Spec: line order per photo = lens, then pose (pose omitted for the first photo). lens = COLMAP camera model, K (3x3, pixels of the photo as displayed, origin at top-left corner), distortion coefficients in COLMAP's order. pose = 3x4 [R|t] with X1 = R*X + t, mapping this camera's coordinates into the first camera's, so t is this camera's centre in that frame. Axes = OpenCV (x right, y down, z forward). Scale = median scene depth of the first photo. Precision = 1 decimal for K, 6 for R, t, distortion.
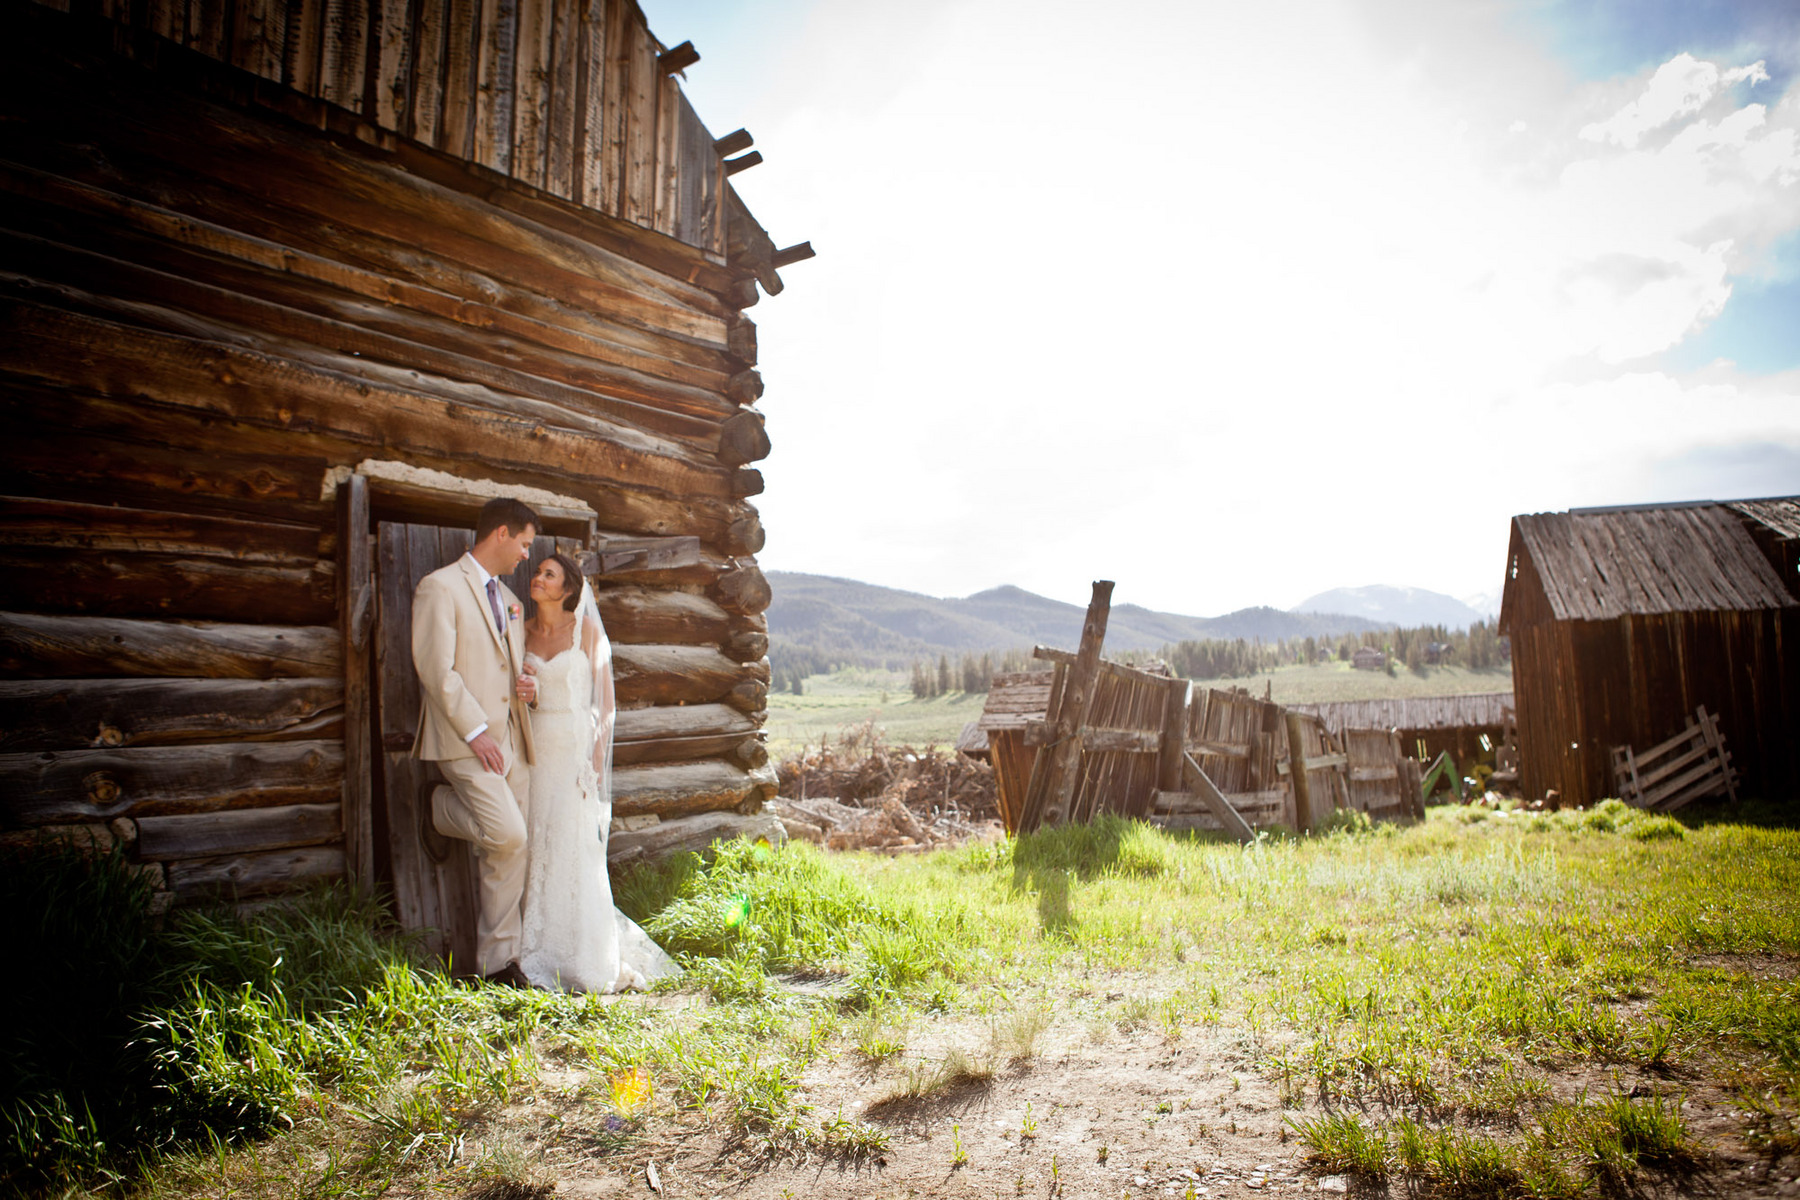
lens RADIAL K [[1258.5, 0, 899.1], [0, 1258.5, 594.8], [0, 0, 1]] dist [-0.039111, 0.007015]
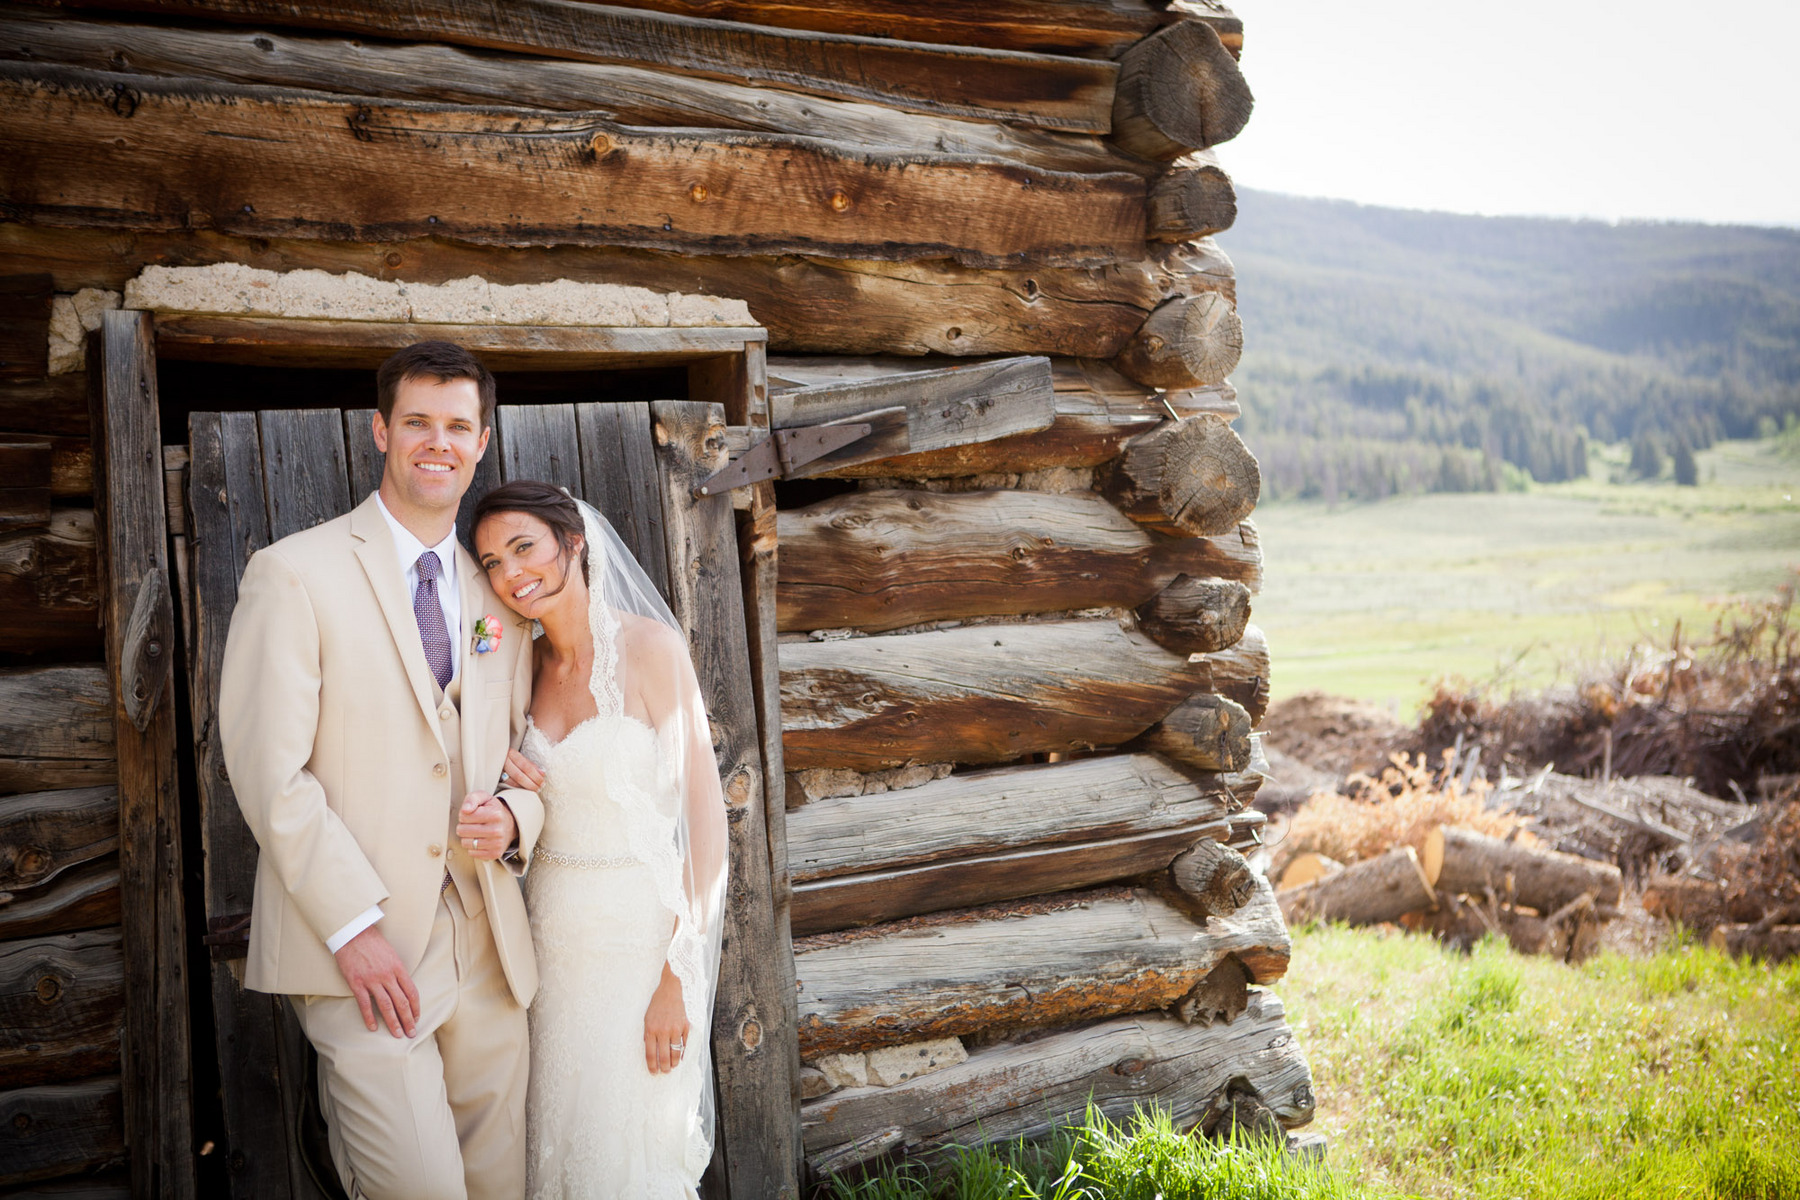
lens RADIAL K [[2552.1, 0, 903.8], [0, 2552.1, 600.1], [0, 0, 1]] dist [0.039212, 0.000000]
pose [[0.928322, 0.001488, -0.371774, 0.103618], [0.044941, 0.992210, 0.116191, -0.067590], [0.369051, -0.124570, 0.921023, 0.223063]]
